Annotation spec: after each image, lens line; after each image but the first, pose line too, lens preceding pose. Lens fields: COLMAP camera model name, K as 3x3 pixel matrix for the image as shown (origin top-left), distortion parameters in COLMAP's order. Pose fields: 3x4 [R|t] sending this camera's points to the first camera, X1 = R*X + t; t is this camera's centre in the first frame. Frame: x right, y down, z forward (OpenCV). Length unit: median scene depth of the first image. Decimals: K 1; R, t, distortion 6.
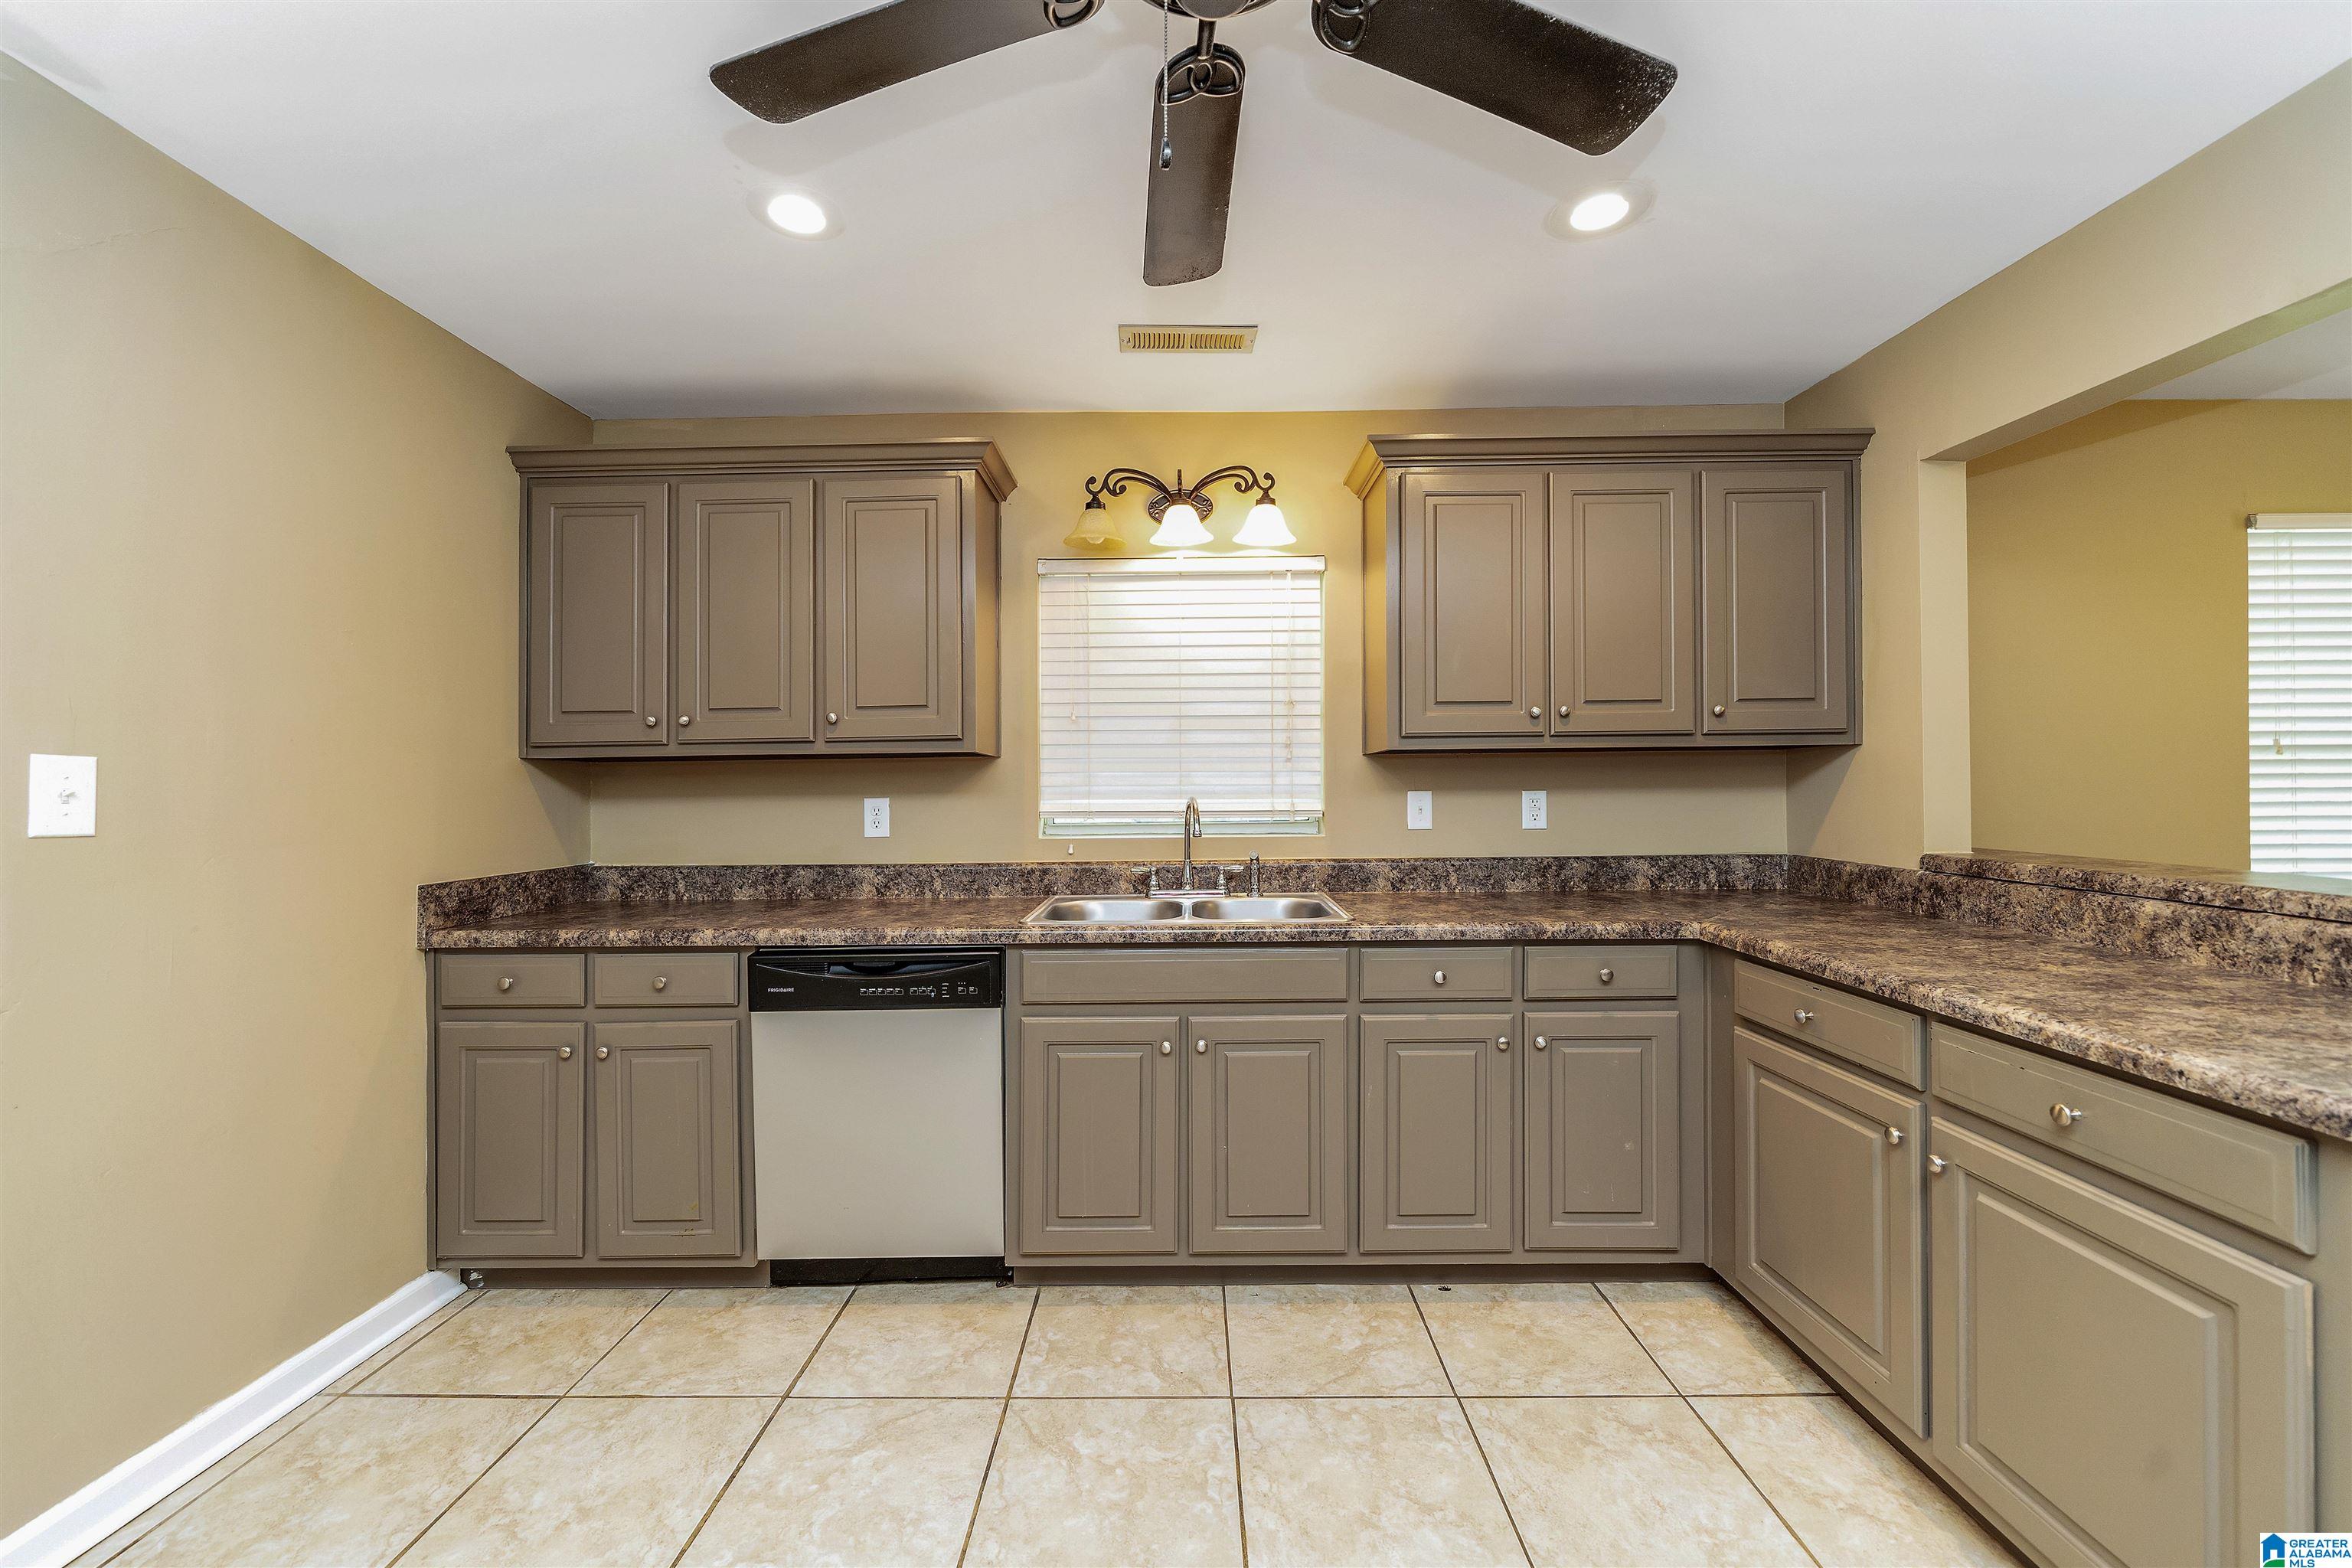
lens RADIAL K [[920.5, 0, 1171.0], [0, 920.5, 783.7], [0, 0, 1]] dist [-0.003698, -0.000022]
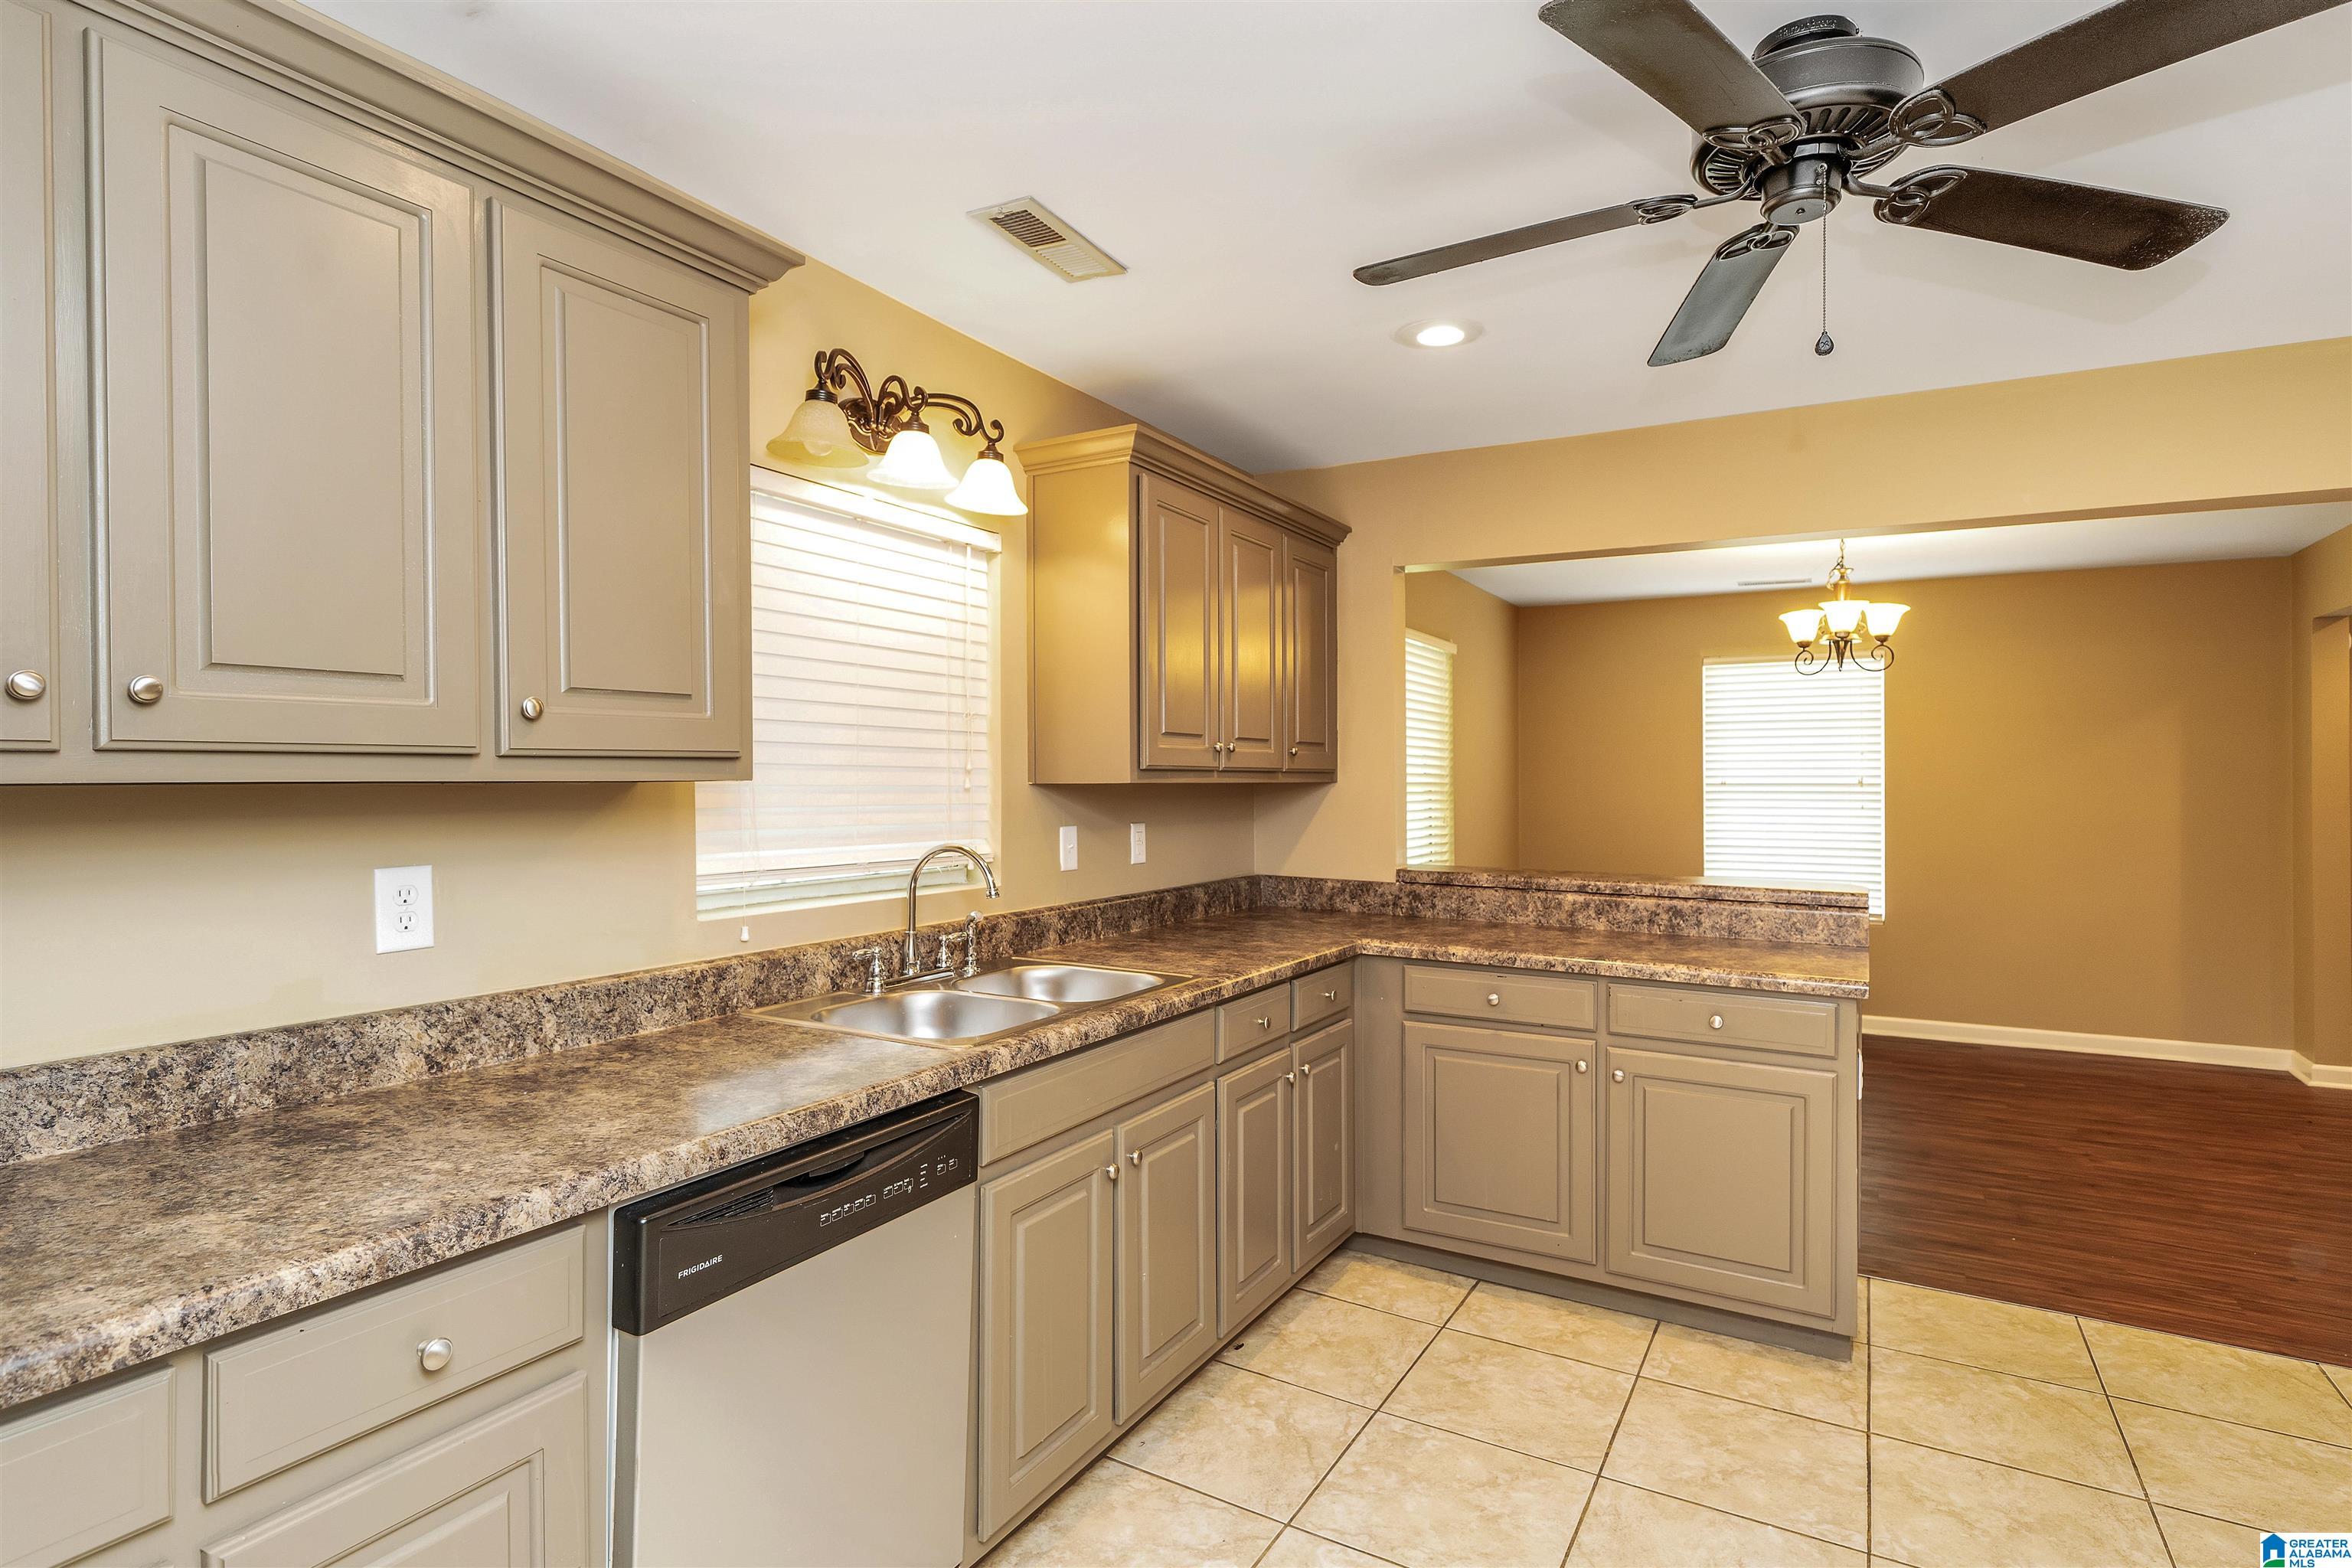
lens RADIAL K [[1232.0, 0, 1169.5], [0, 1232.0, 780.4], [0, 0, 1]] dist [0.004180, -0.002175]
pose [[0.478340, 0.008822, 0.878131, -0.828217], [-0.011535, 0.999926, -0.003762, -0.037553], [-0.878099, -0.008330, 0.478406, 0.423954]]
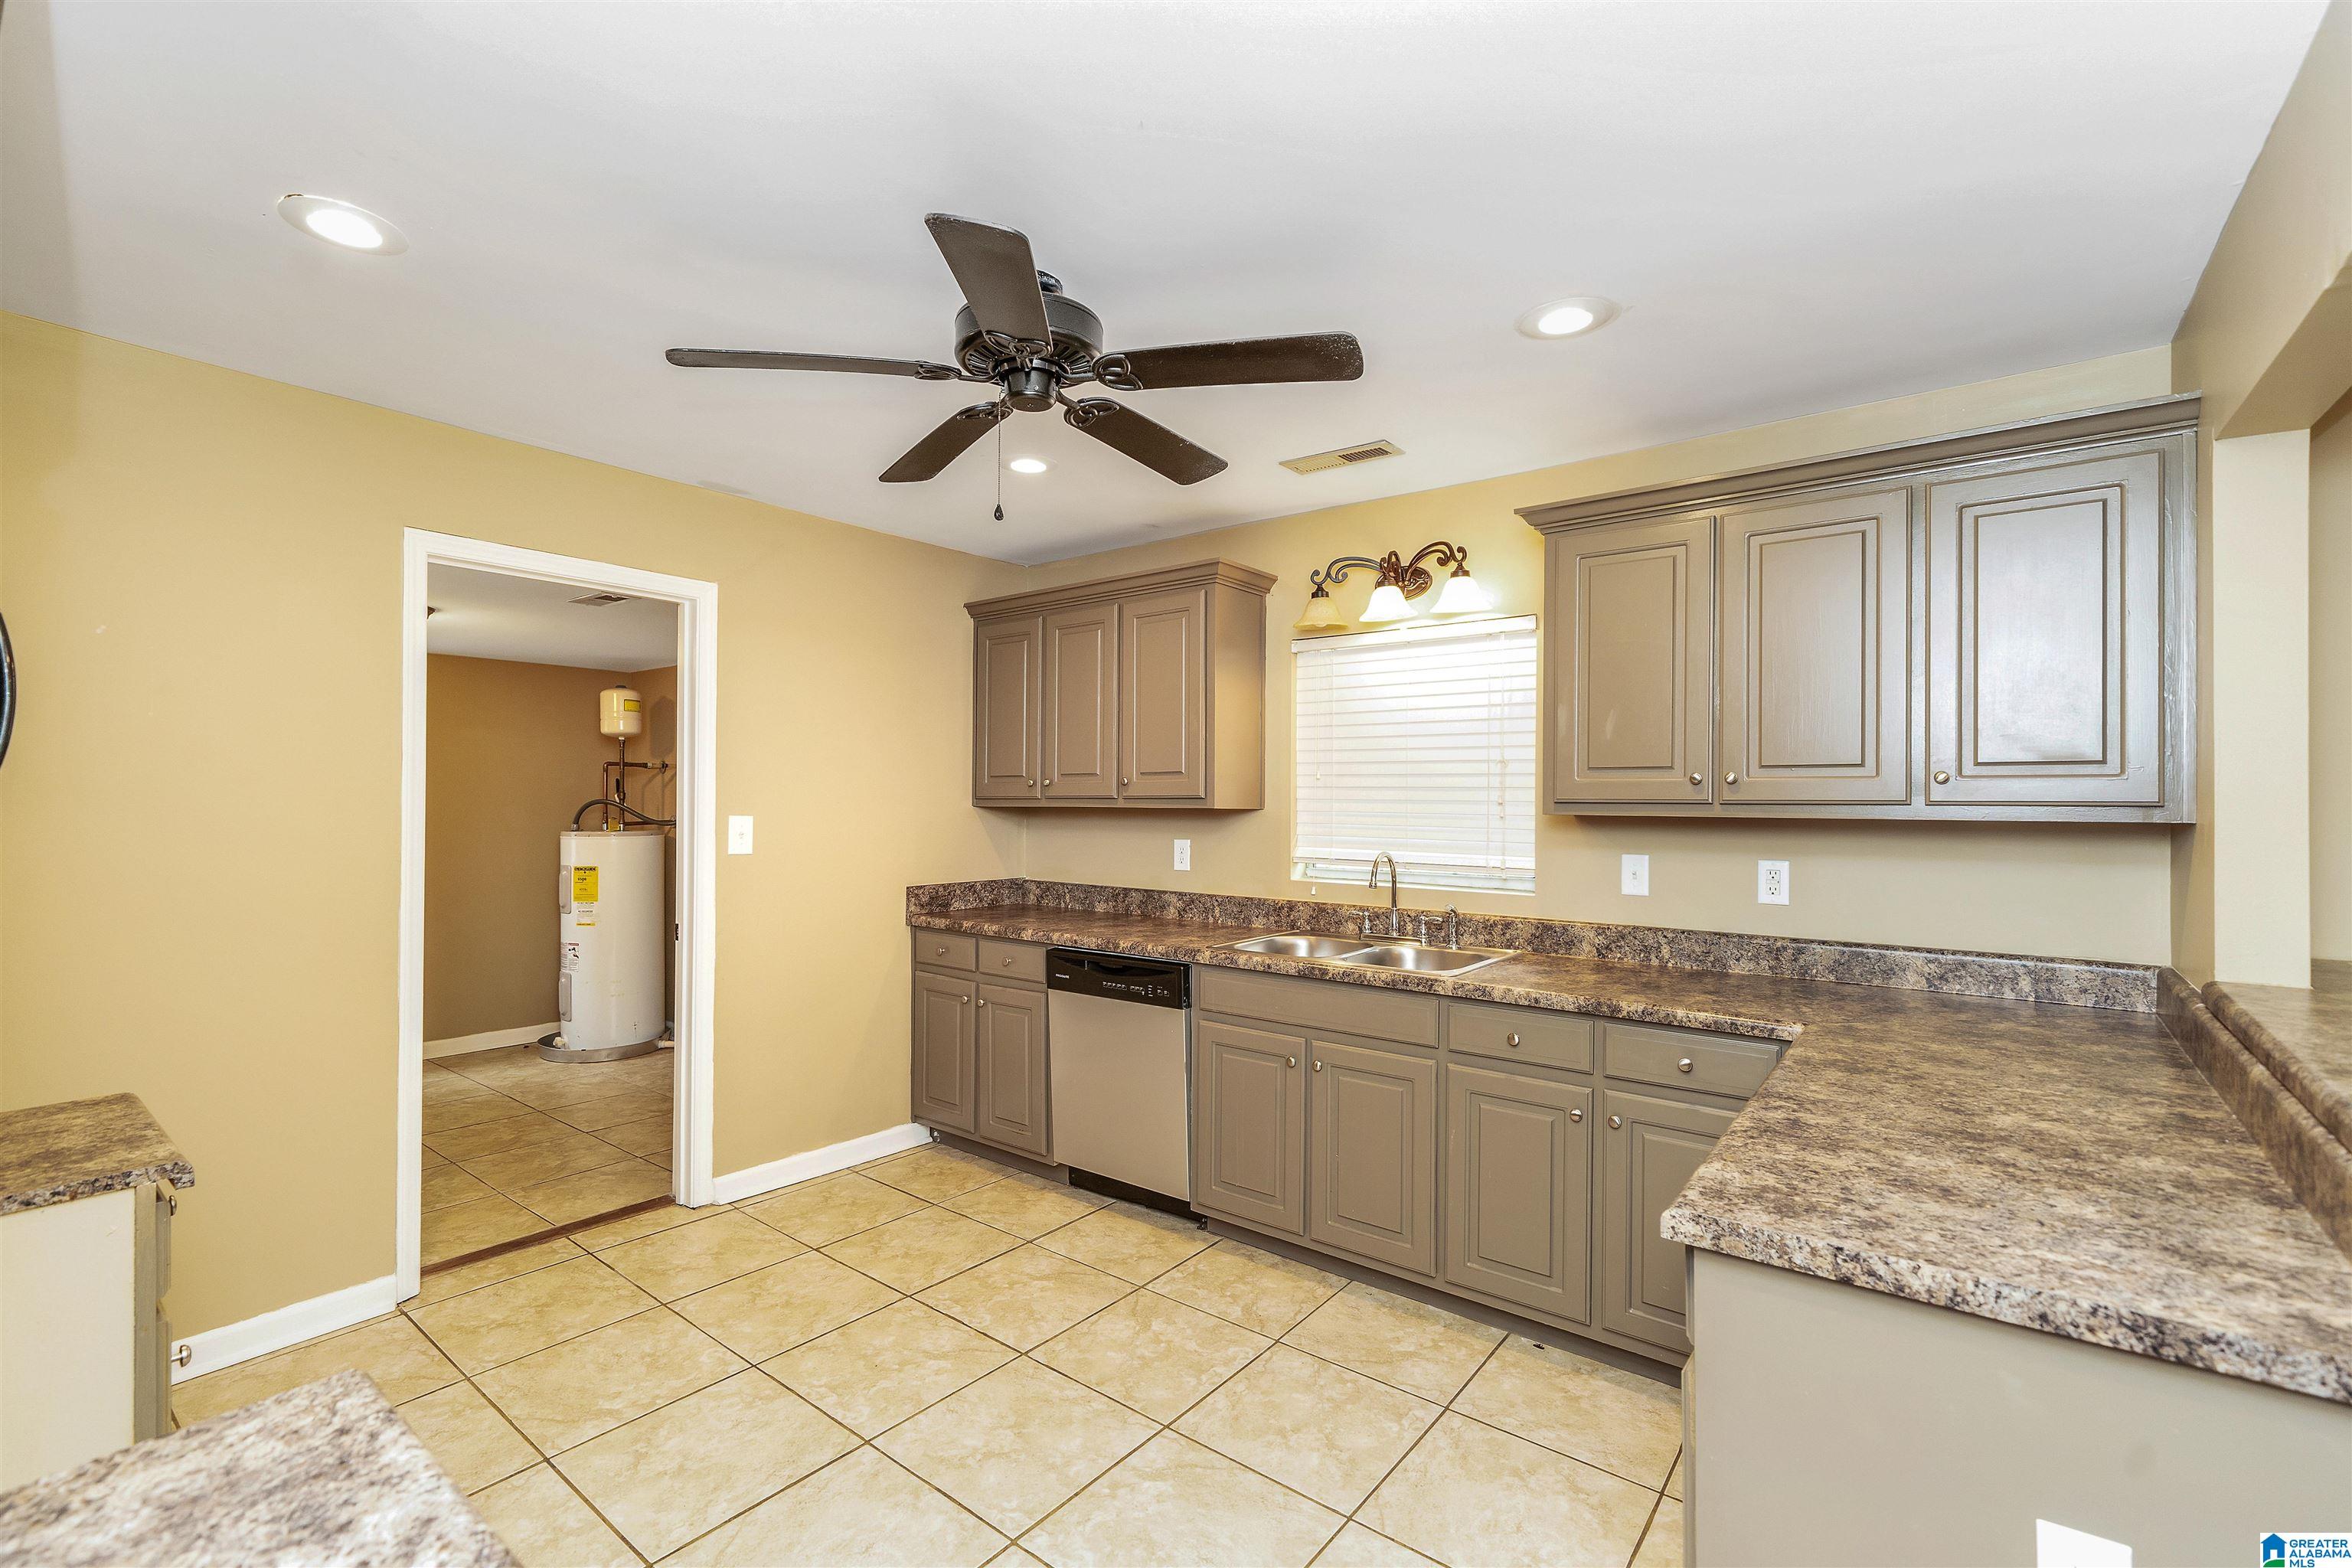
lens RADIAL K [[1021.8, 0, 1133.0], [0, 1021.8, 786.5], [0, 0, 1]] dist [-0.002875, 0.001336]
pose [[0.774414, 0.004029, -0.632667, 0.628318], [-0.006050, 0.999981, -0.001038, -0.067274], [0.632651, 0.004632, 0.774423, -0.162456]]
